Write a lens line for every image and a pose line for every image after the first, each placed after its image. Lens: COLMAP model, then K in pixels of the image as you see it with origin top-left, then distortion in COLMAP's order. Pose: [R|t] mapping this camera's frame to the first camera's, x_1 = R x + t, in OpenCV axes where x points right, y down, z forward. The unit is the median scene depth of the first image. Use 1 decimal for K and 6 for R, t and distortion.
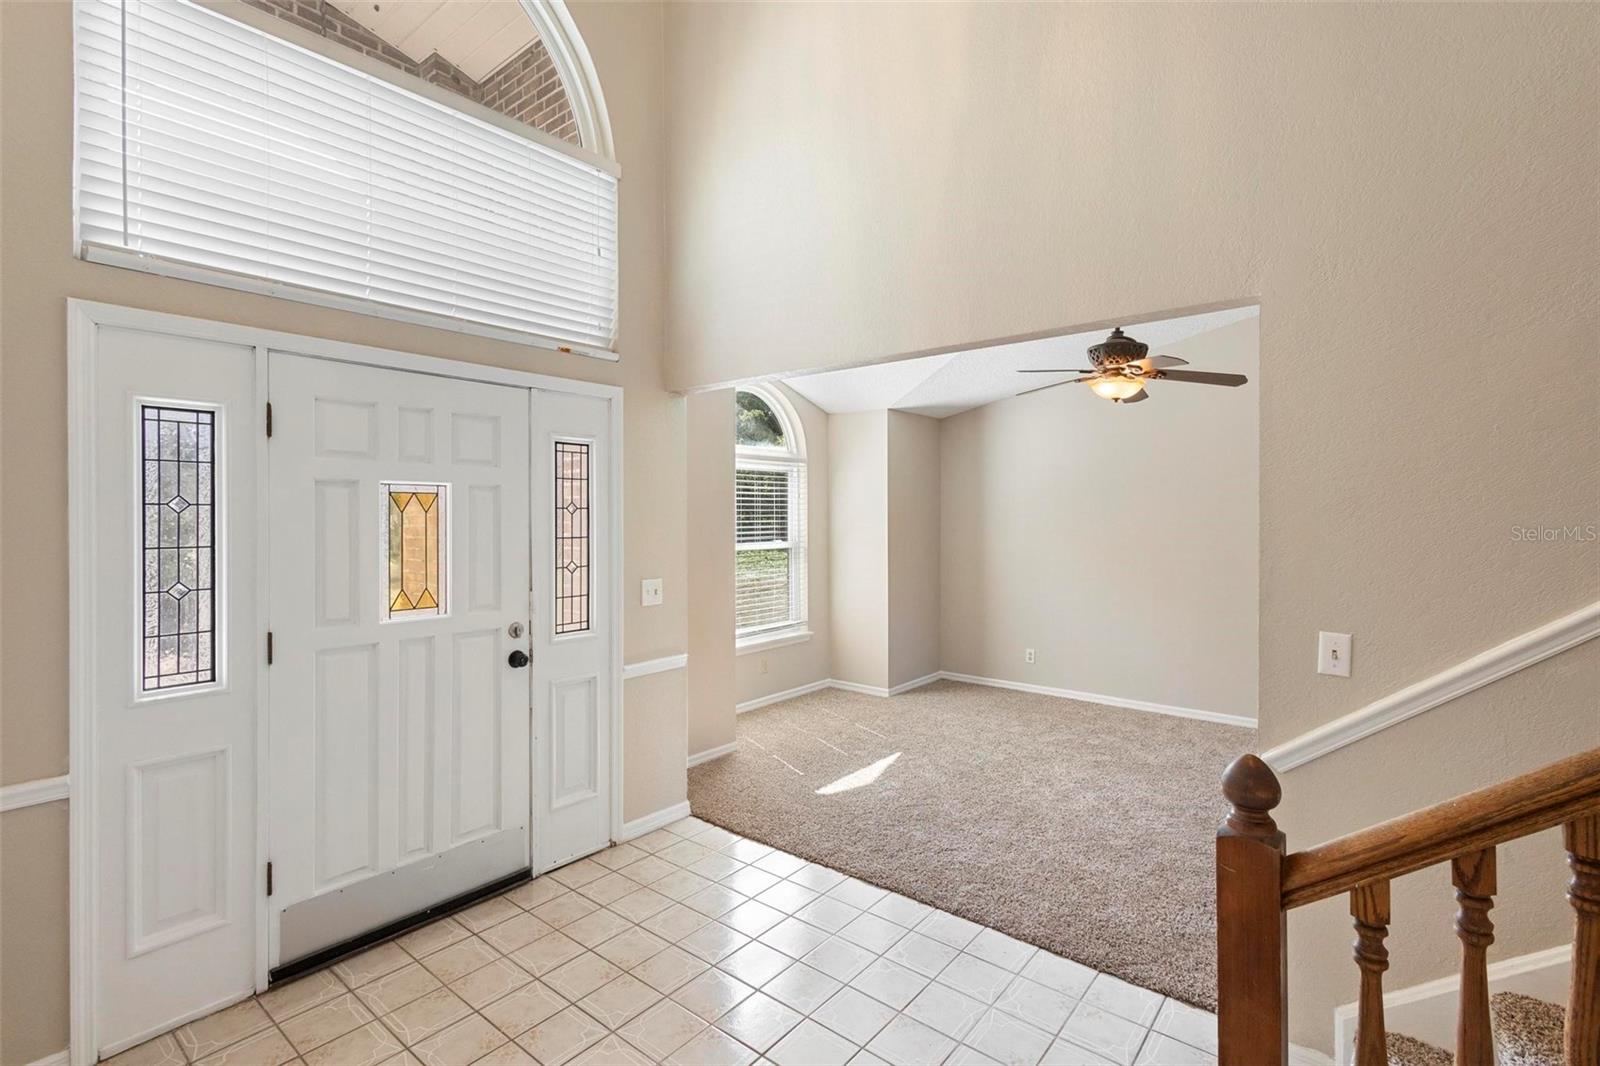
lens RADIAL K [[743.5, 0, 805.5], [0, 743.5, 519.7], [0, 0, 1]] dist [0.013838, -0.003306]
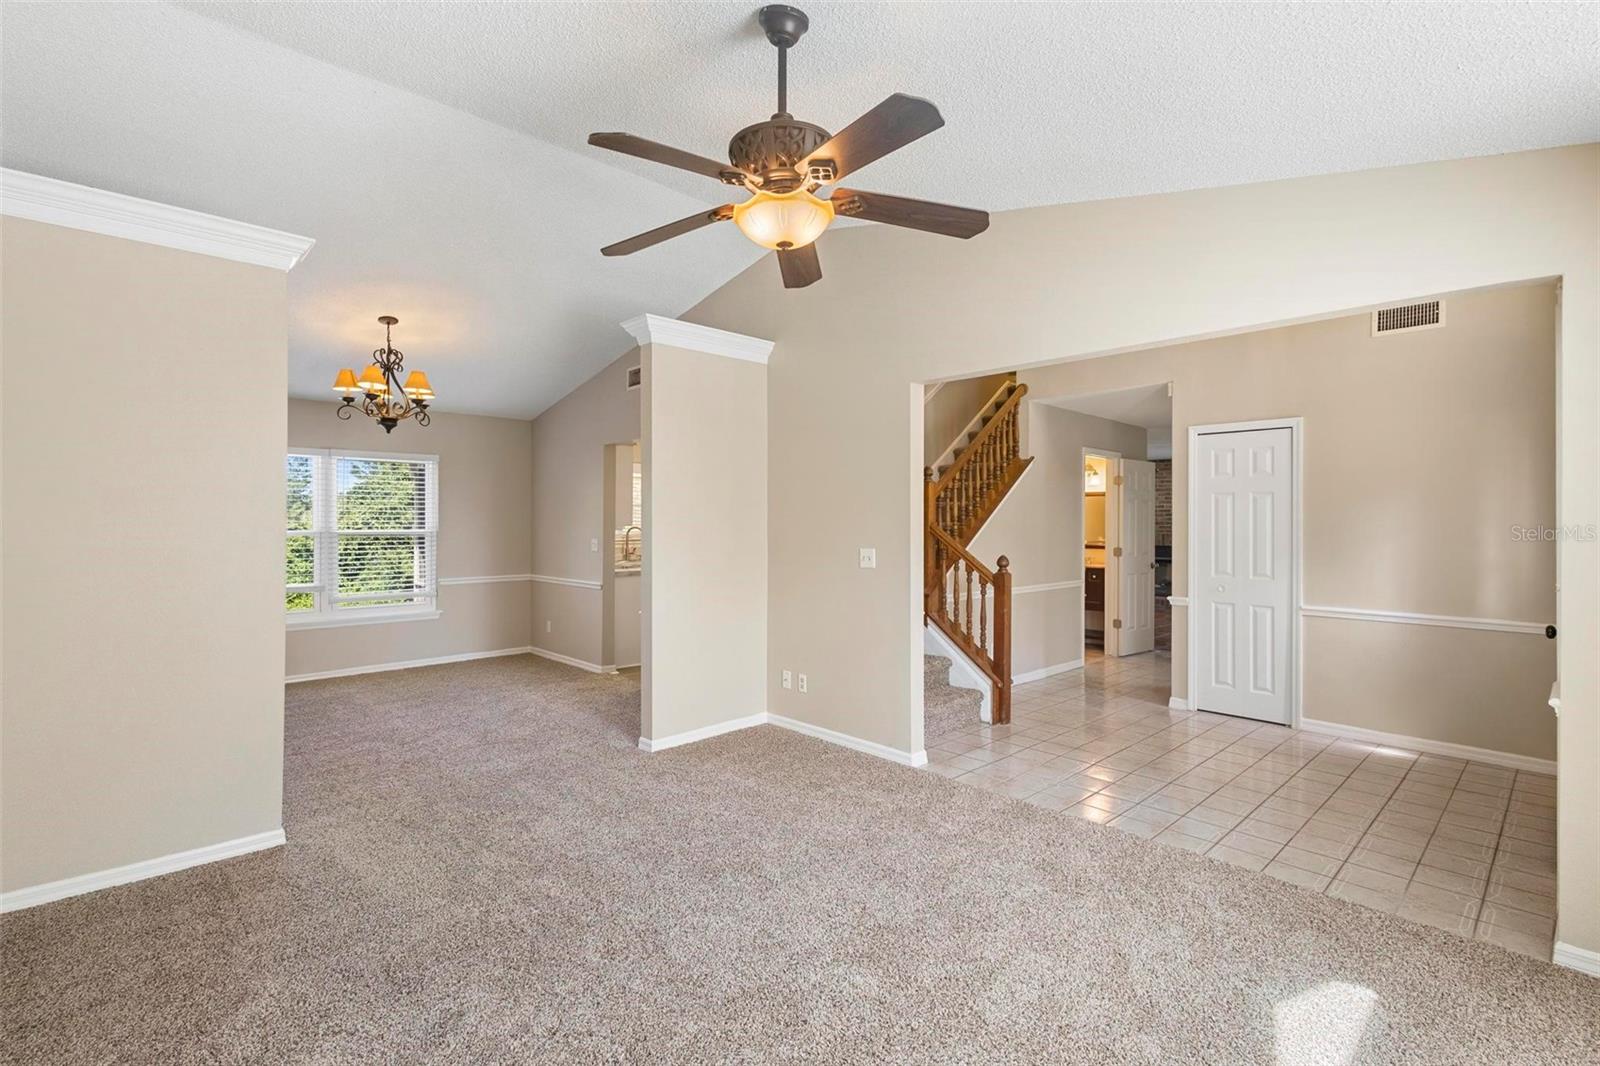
lens RADIAL K [[743.5, 0, 796.2], [0, 743.5, 520.2], [0, 0, 1]] dist [0.013838, -0.003306]
pose [[-0.991099, -0.004936, 0.133036, 0.327945], [-0.004357, 0.999980, 0.004640, 0.029565], [-0.133056, 0.004019, -0.991100, 1.478578]]
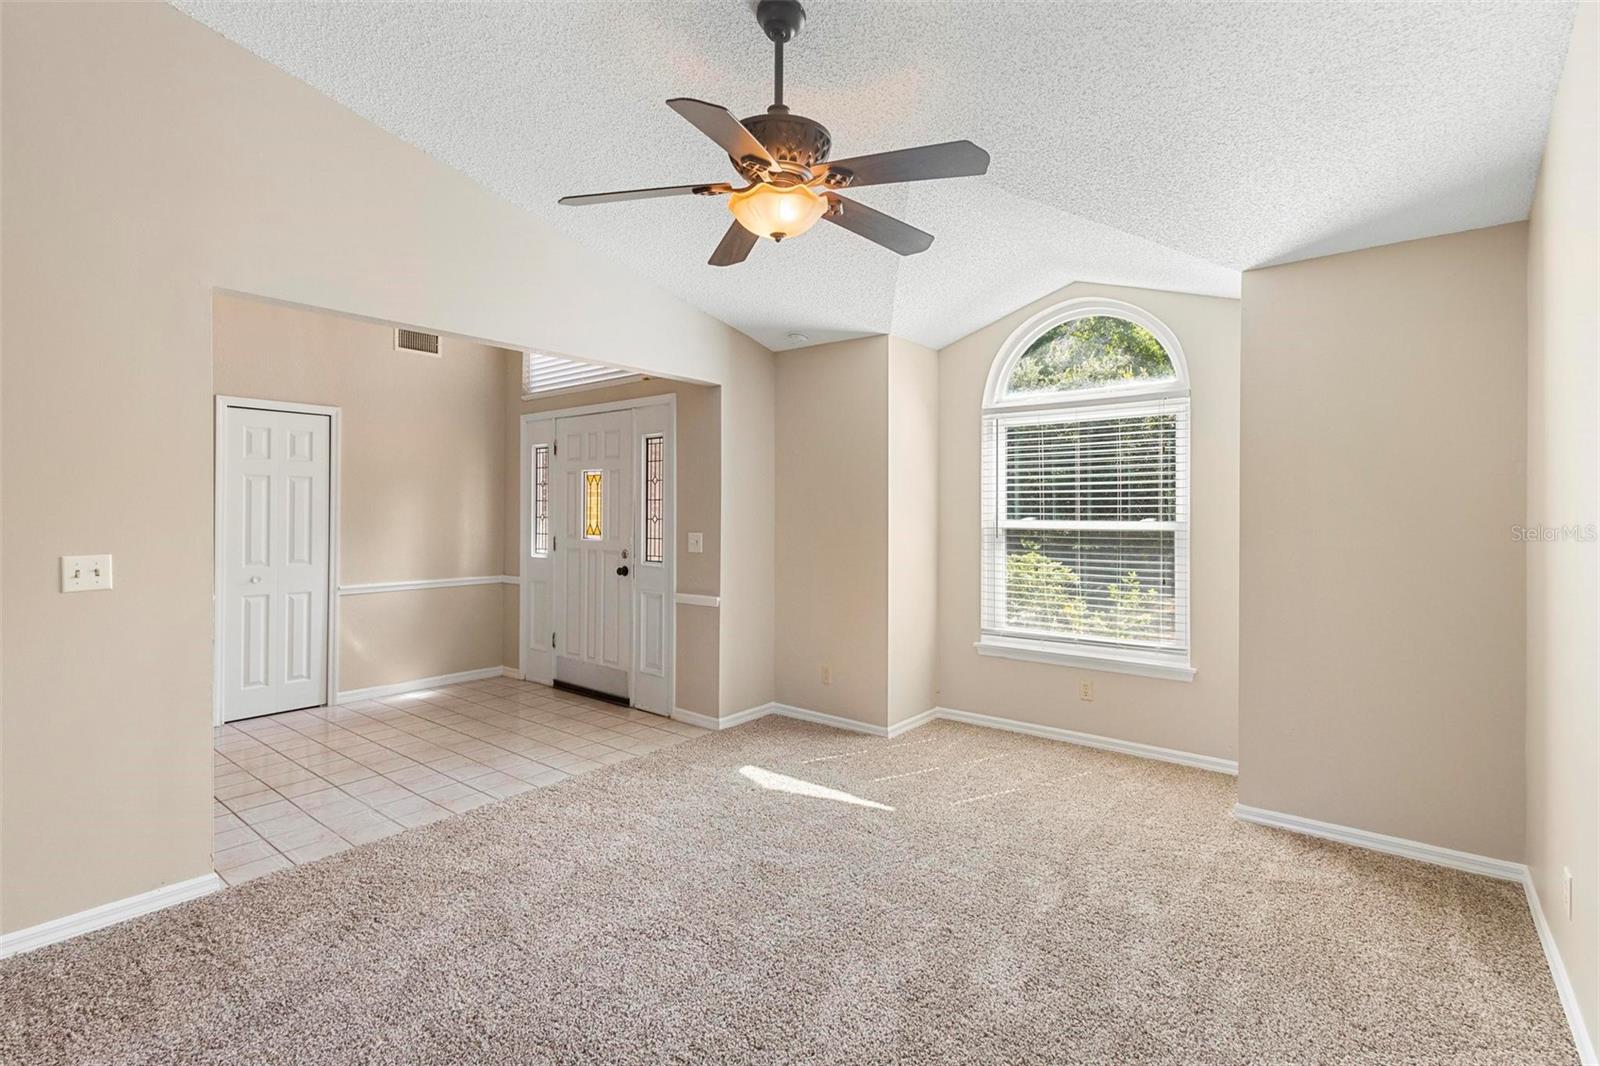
lens RADIAL K [[743.5, 0, 801.7], [0, 743.5, 512.9], [0, 0, 1]] dist [0.013838, -0.003306]
pose [[0.002864, -0.000425, -0.999996, 0.918380], [-0.009505, 0.999955, -0.000452, 0.036850], [0.999951, 0.009506, 0.002860, 0.986944]]
